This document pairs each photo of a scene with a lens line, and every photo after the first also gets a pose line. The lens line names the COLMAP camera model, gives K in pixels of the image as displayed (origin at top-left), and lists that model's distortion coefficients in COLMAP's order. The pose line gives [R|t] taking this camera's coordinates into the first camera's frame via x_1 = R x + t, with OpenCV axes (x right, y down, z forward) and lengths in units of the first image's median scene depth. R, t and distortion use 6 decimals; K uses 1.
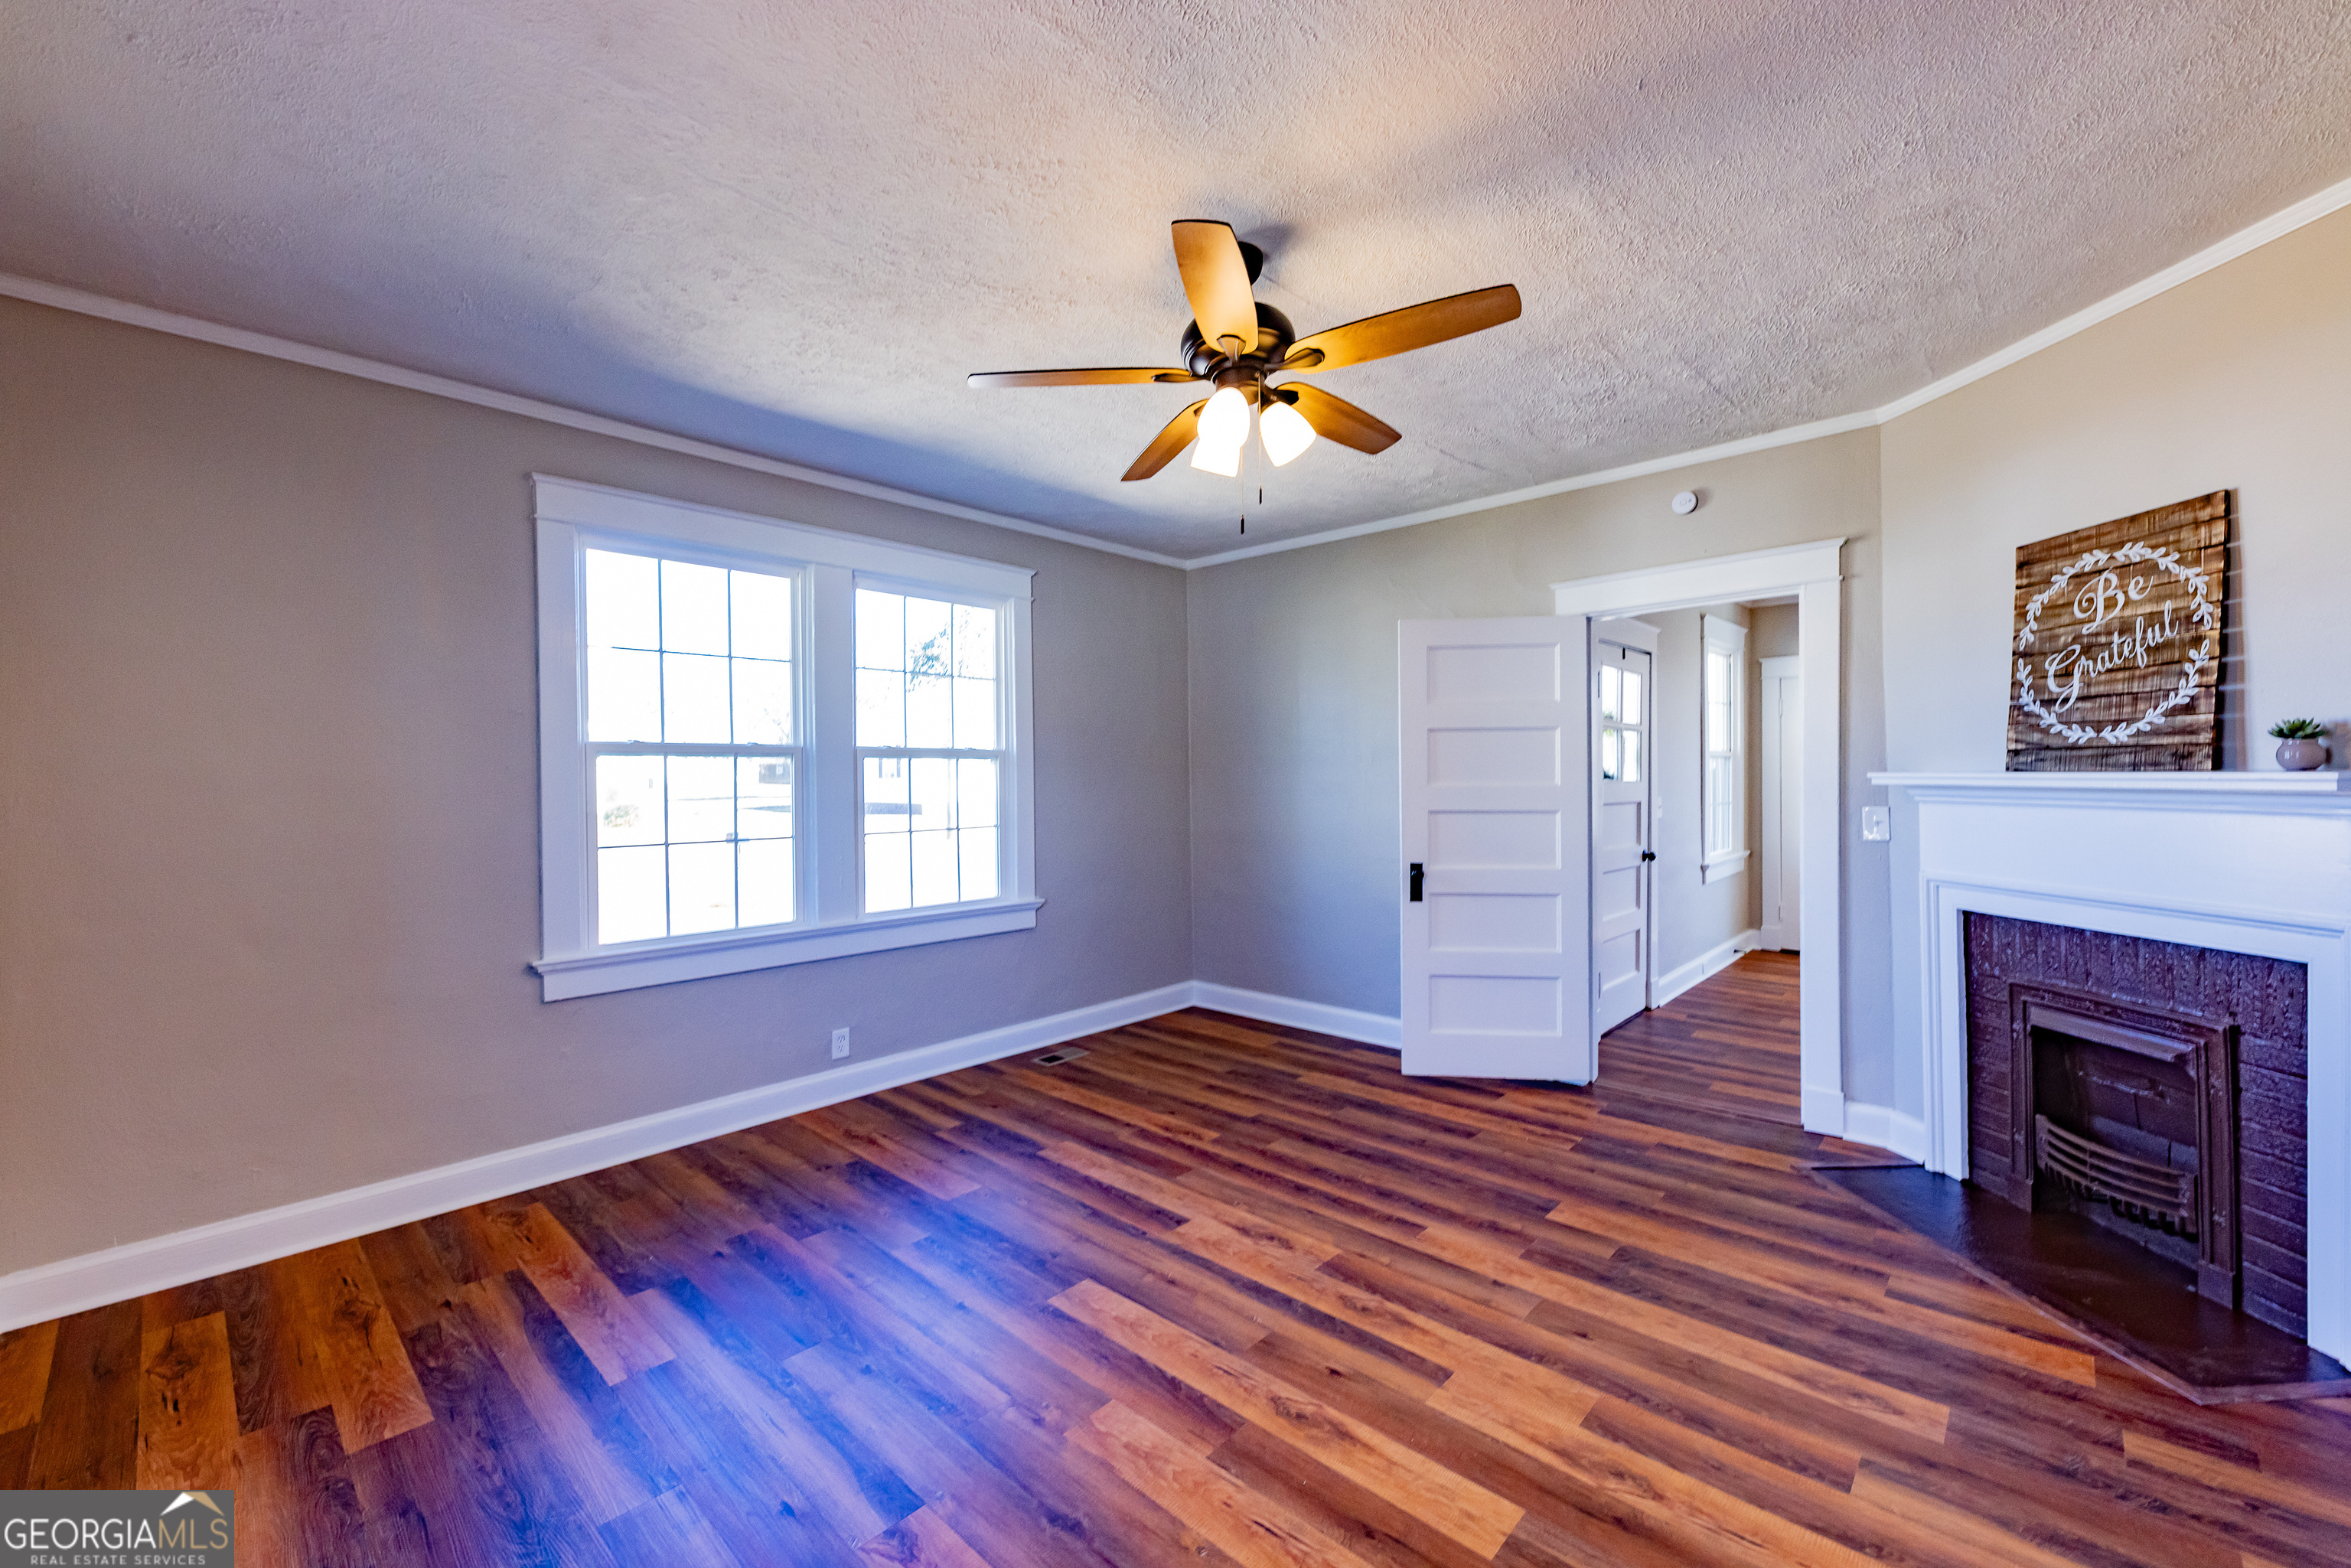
lens RADIAL K [[944.1, 0, 1179.3], [0, 944.1, 780.3], [0, 0, 1]] dist [-0.001599, -0.000148]
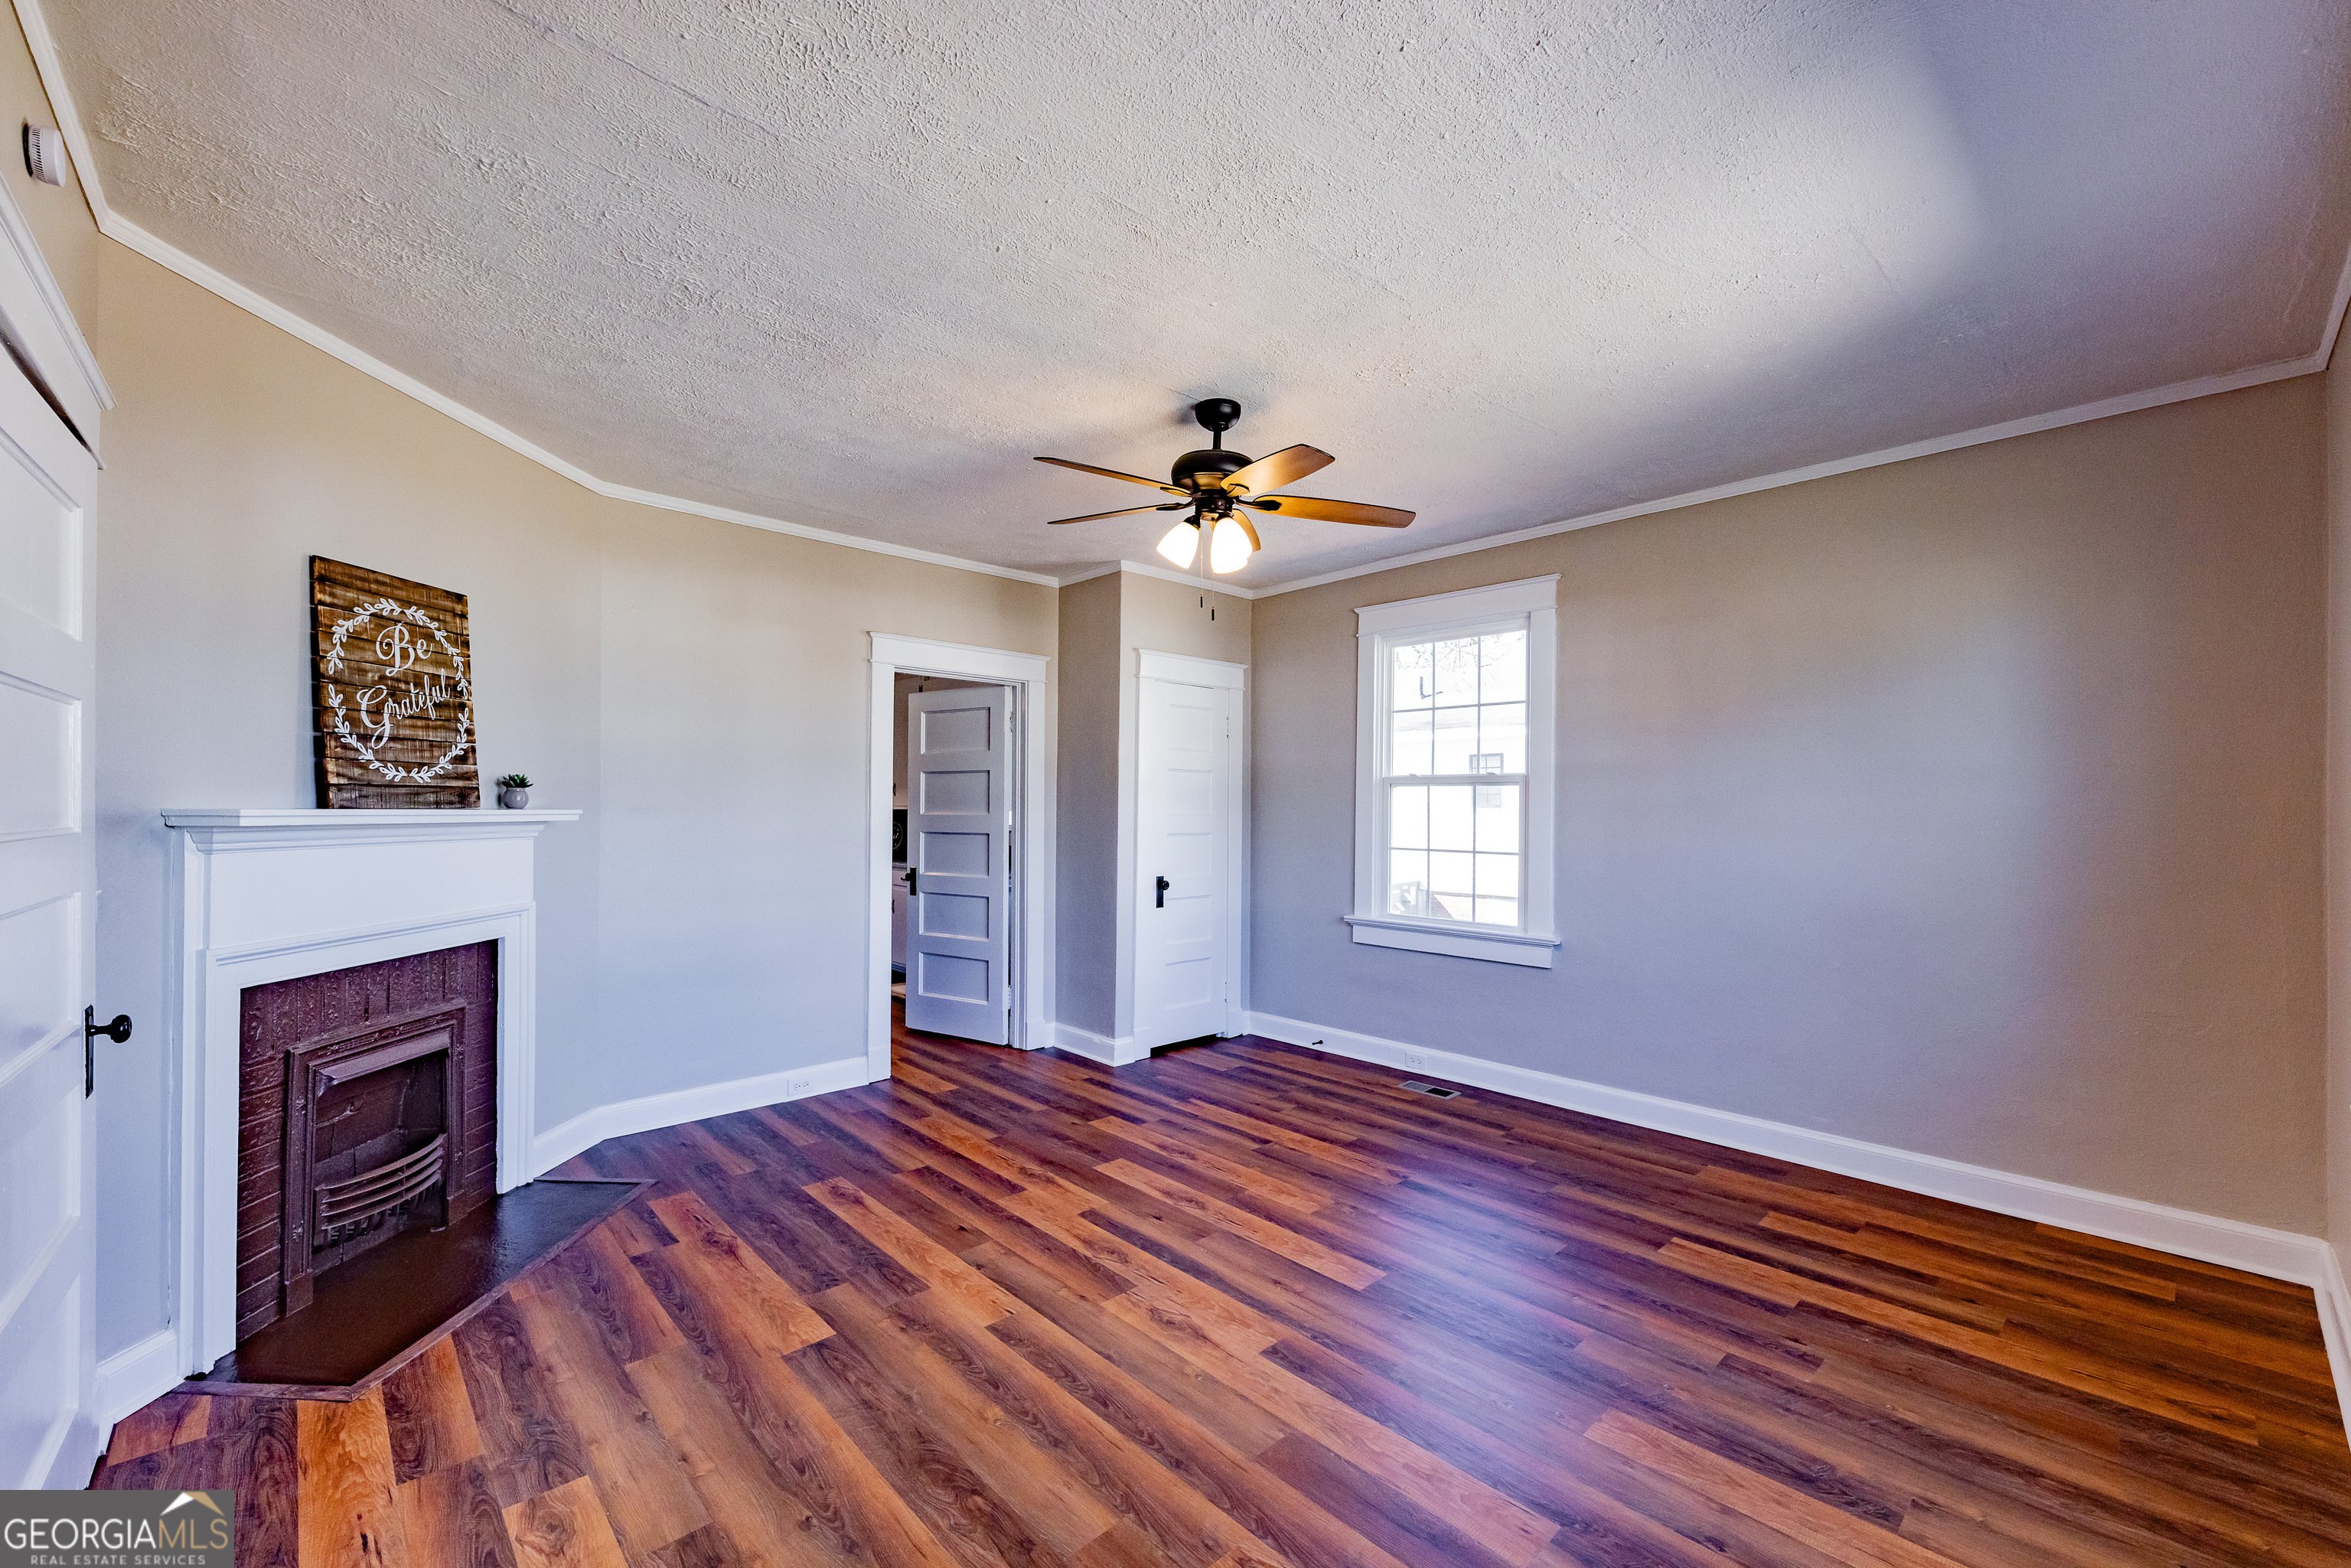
lens RADIAL K [[944.1, 0, 1172.0], [0, 944.1, 800.0], [0, 0, 1]] dist [-0.001599, -0.000148]
pose [[-0.997353, 0.010293, 0.071982, 0.026620], [0.010010, 0.999941, -0.004285, -0.006097], [-0.072022, -0.003553, -0.997397, 1.995875]]
